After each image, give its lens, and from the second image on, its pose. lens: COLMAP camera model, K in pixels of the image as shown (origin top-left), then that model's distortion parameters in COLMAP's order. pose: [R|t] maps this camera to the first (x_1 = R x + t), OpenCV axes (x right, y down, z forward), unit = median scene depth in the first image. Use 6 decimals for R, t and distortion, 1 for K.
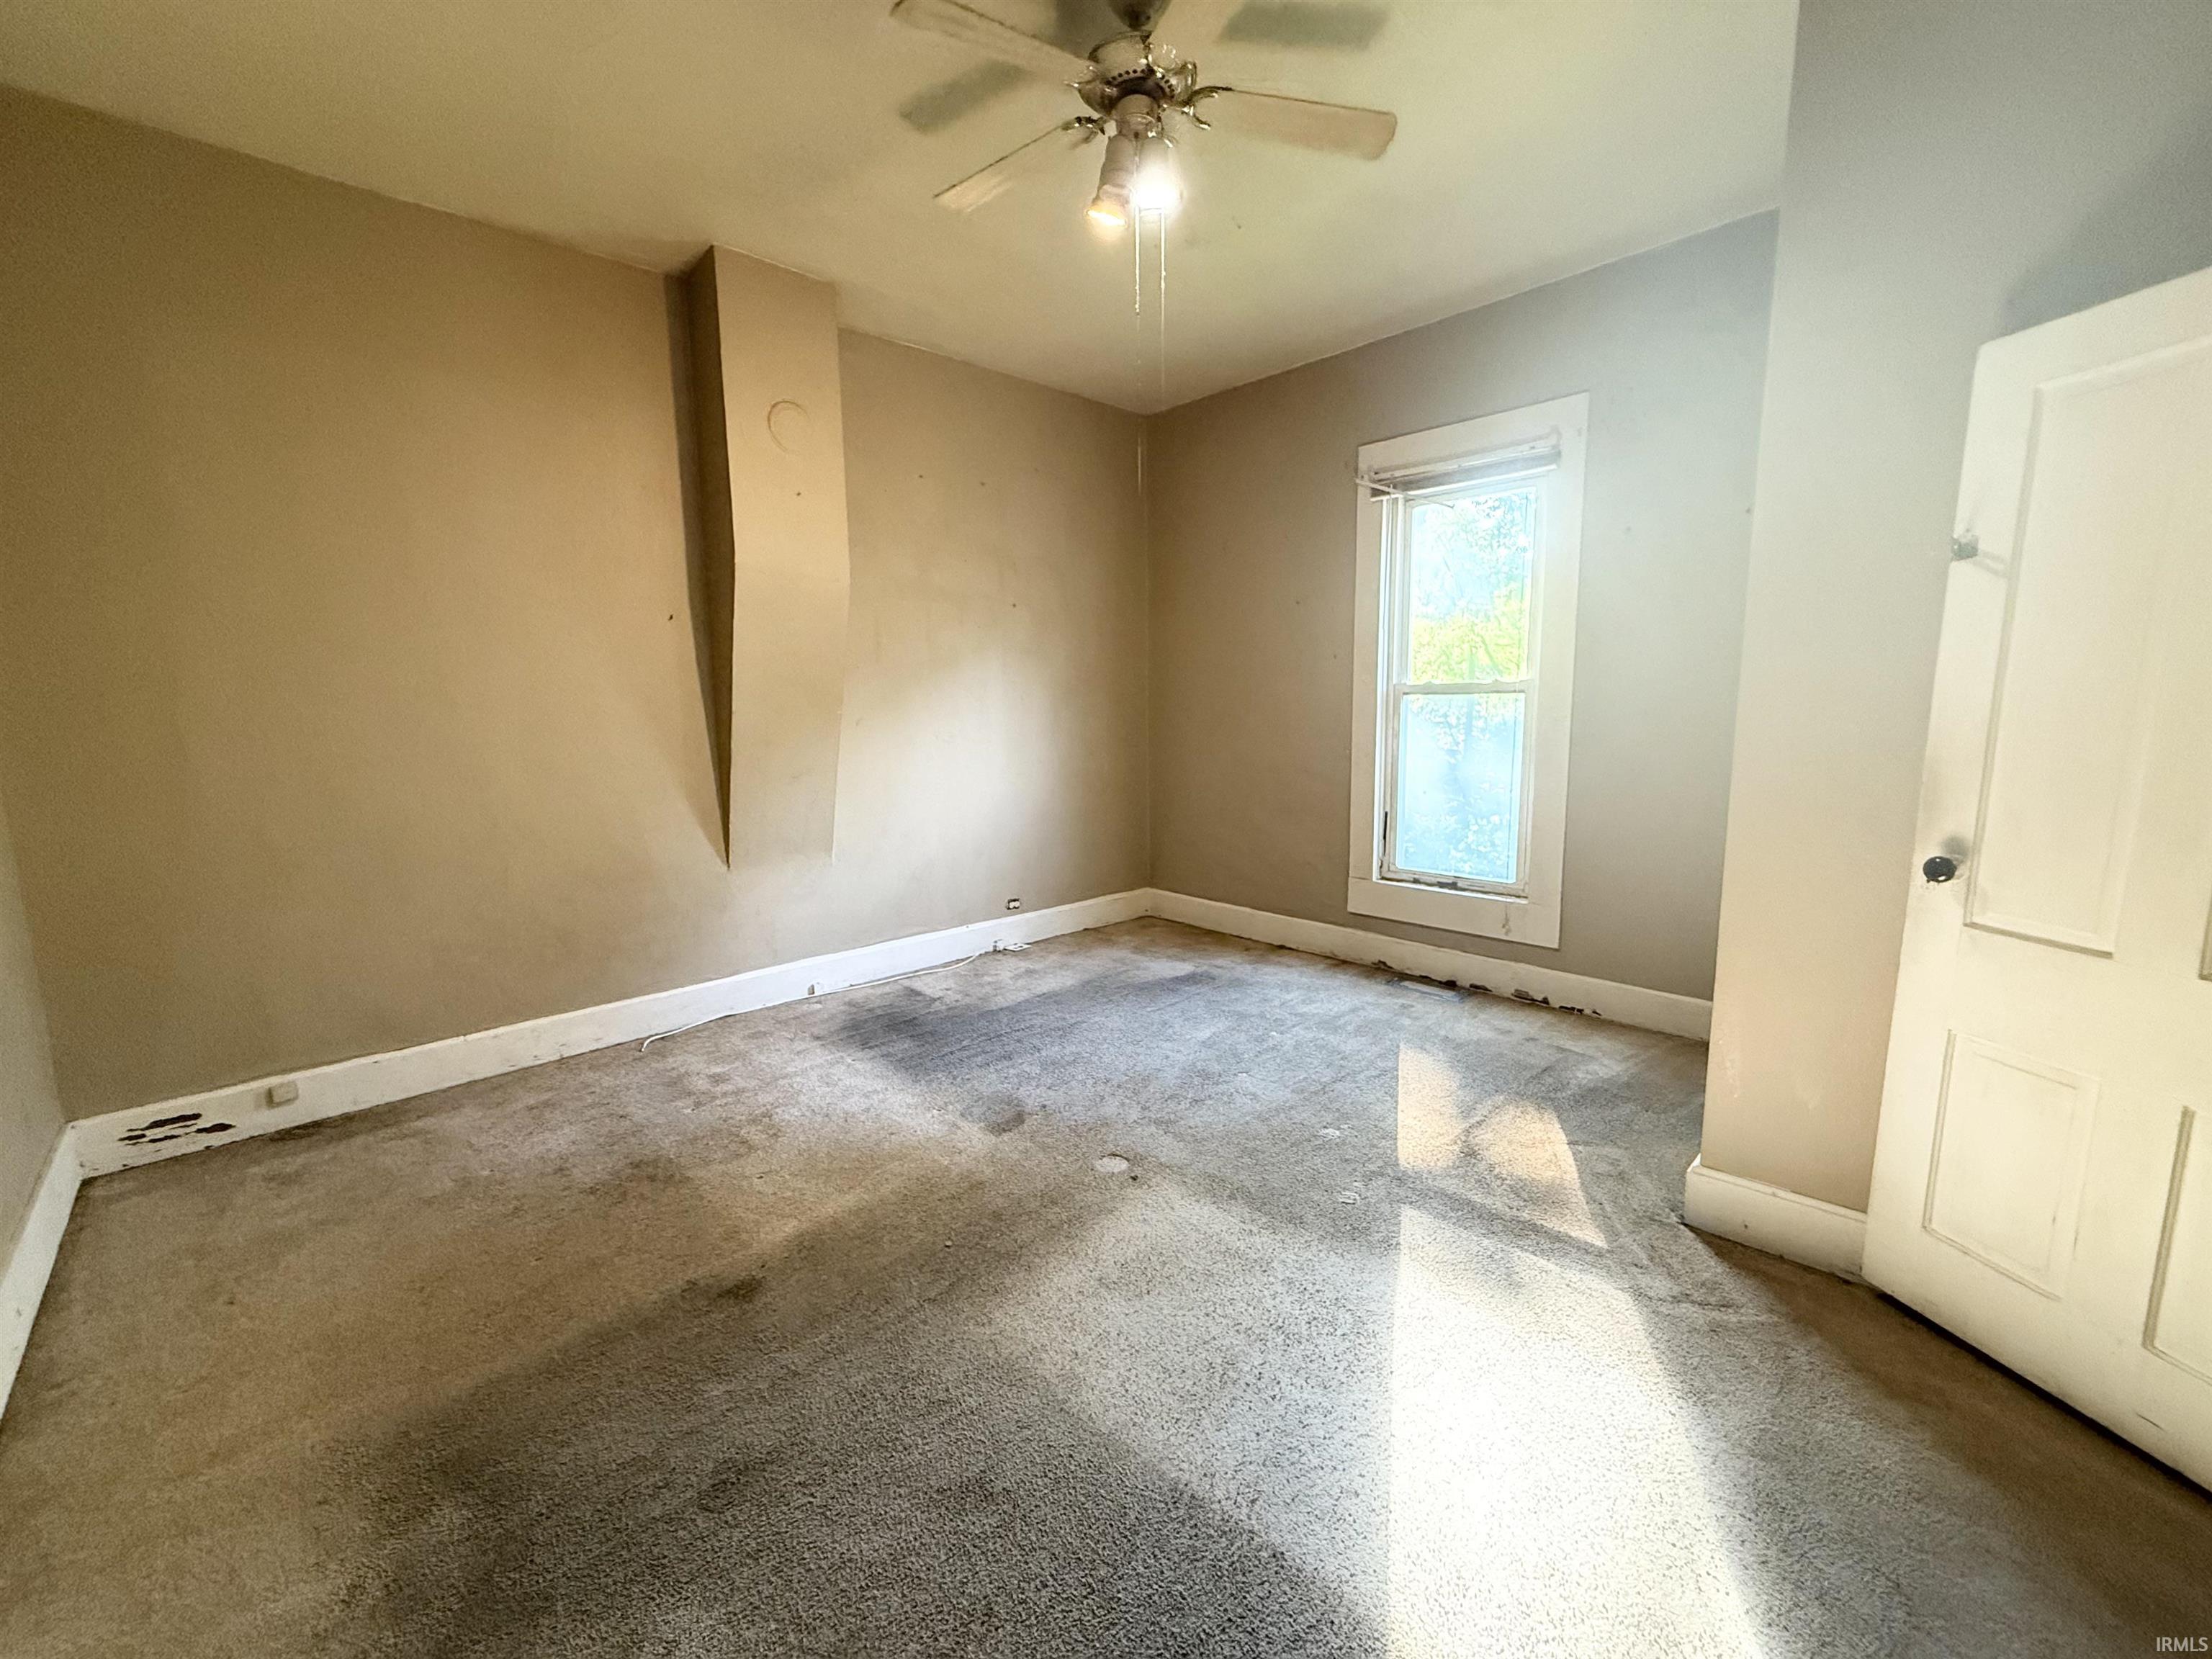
lens RADIAL K [[884.5, 0, 1099.9], [0, 884.5, 827.0], [0, 0, 1]] dist [-0.000517, 0.000130]
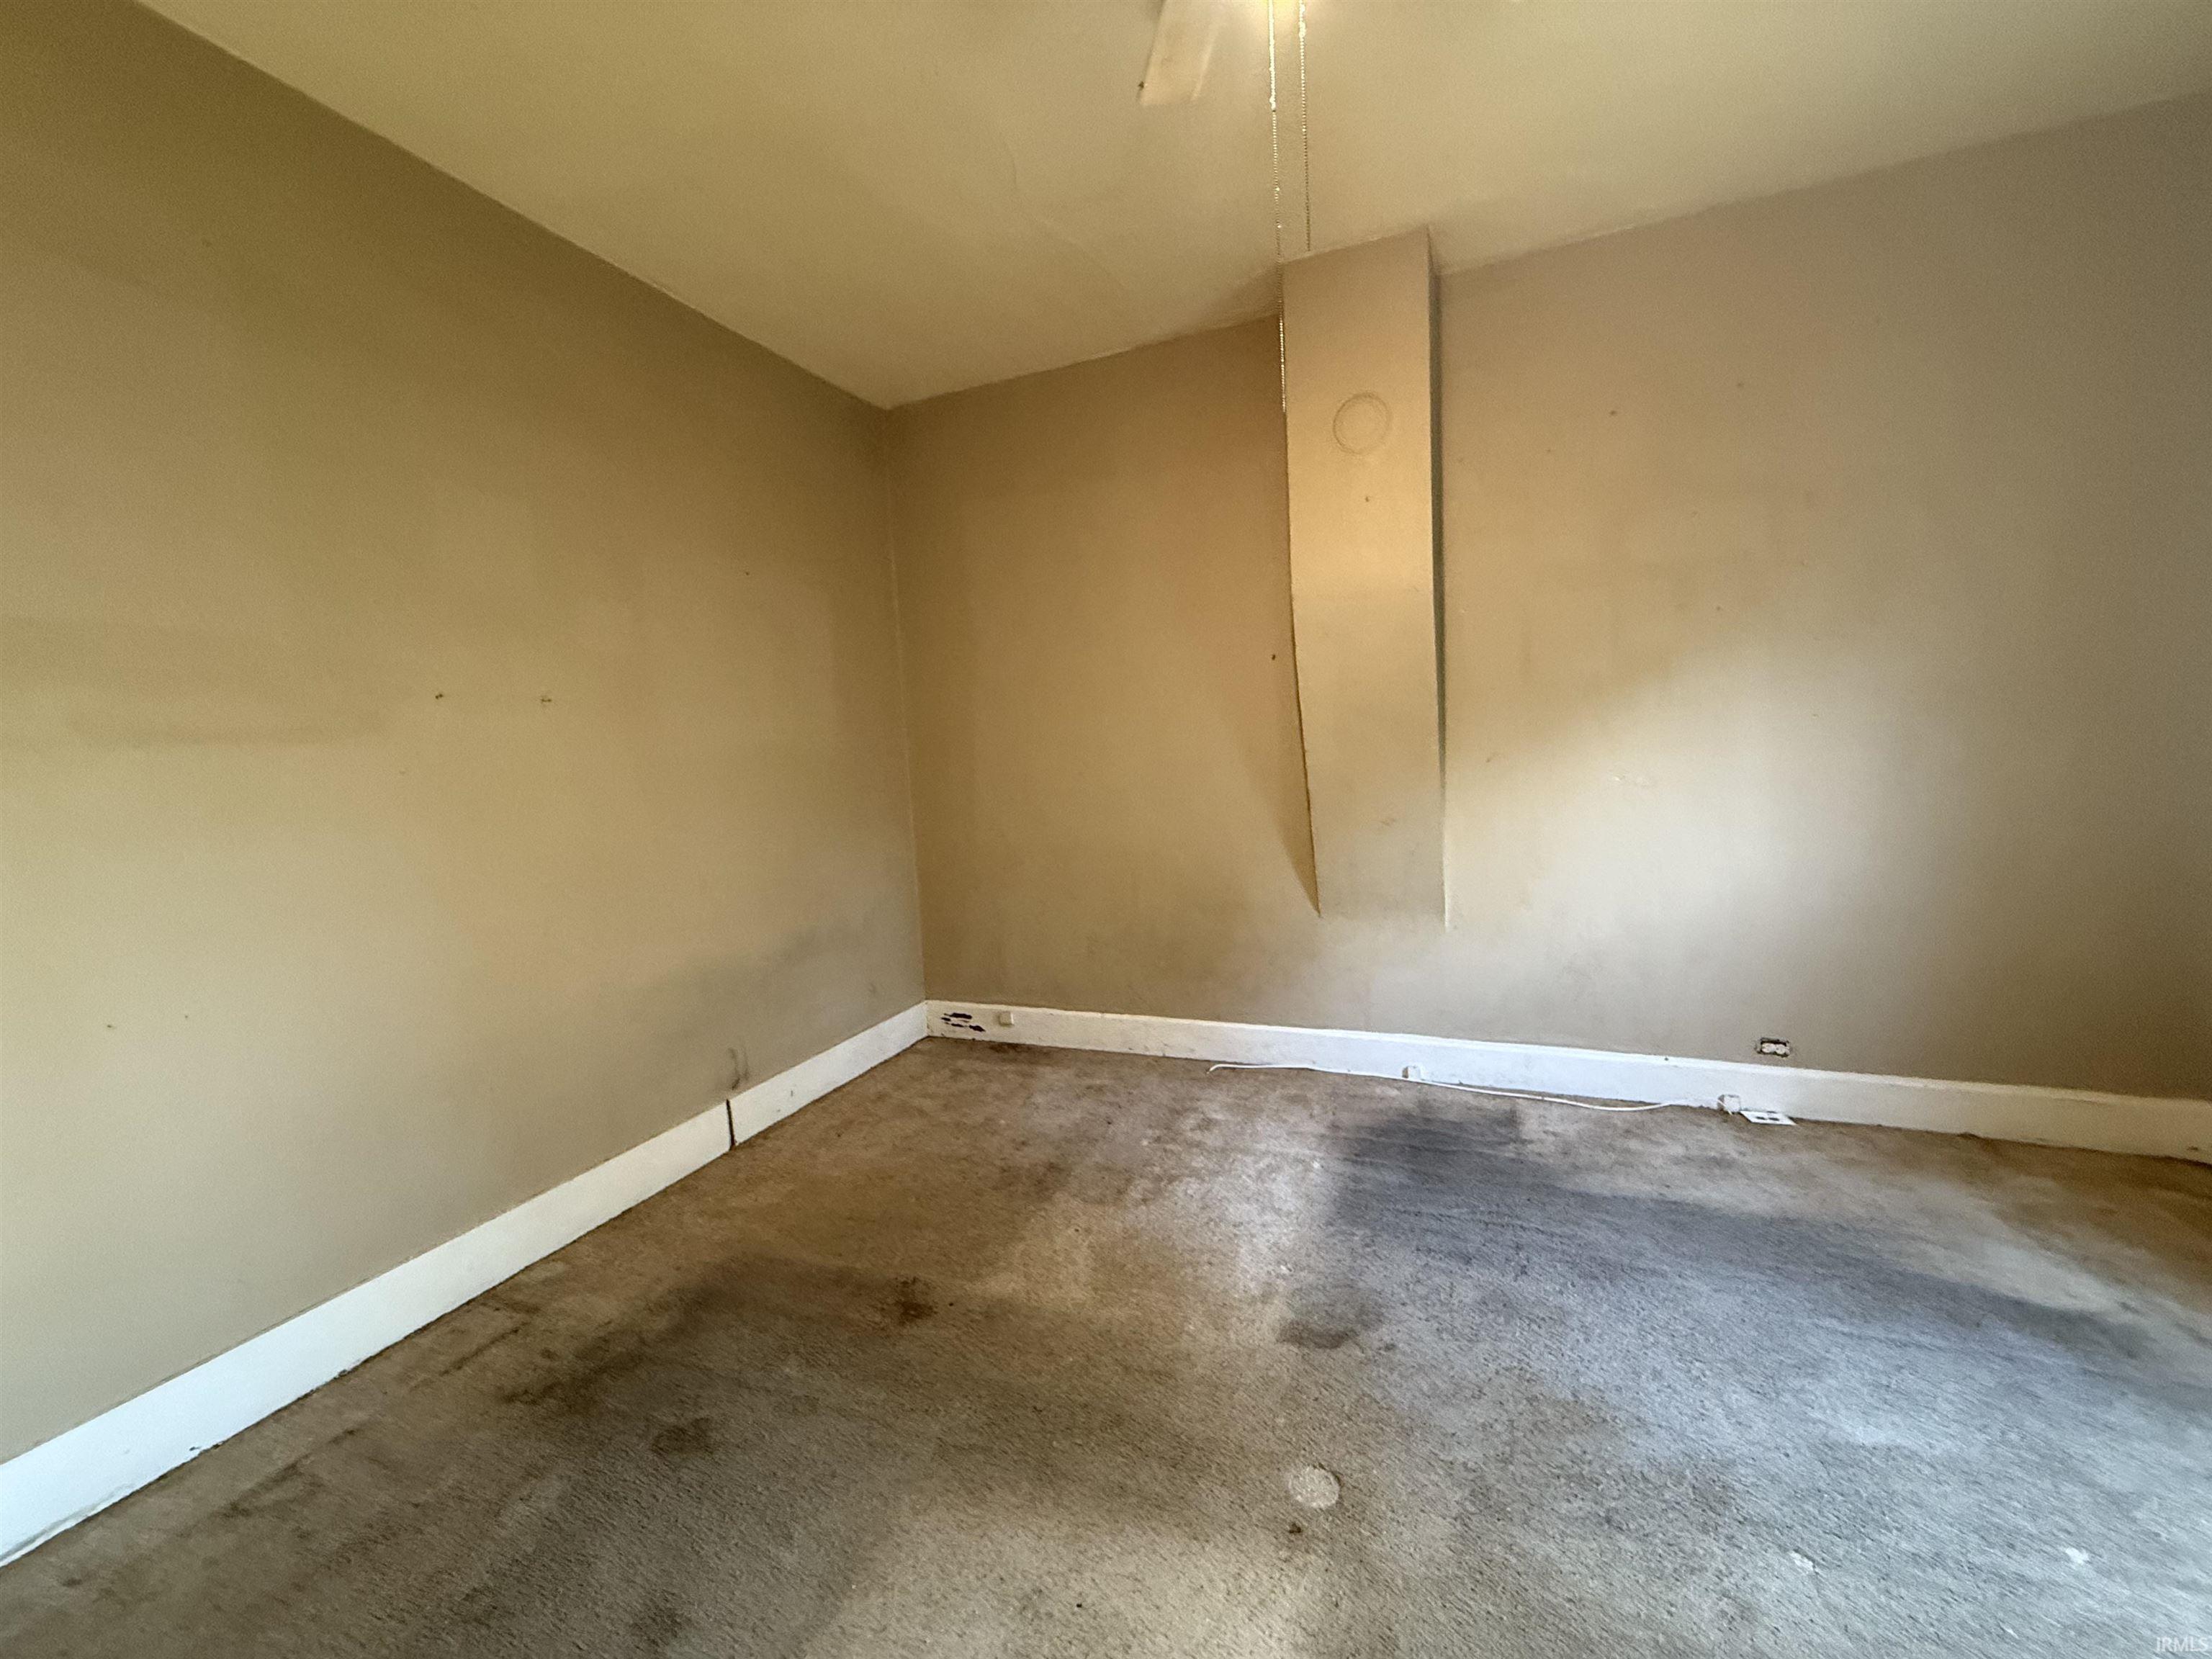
lens RADIAL K [[887.2, 0, 1101.6], [0, 887.2, 812.9], [0, 0, 1]] dist [0.000862, -0.000245]
pose [[0.410175, 0.061242, -0.909948, 0.366189], [-0.086772, 0.995837, 0.027909, -0.072893], [0.907869, 0.067511, 0.413782, 0.422331]]
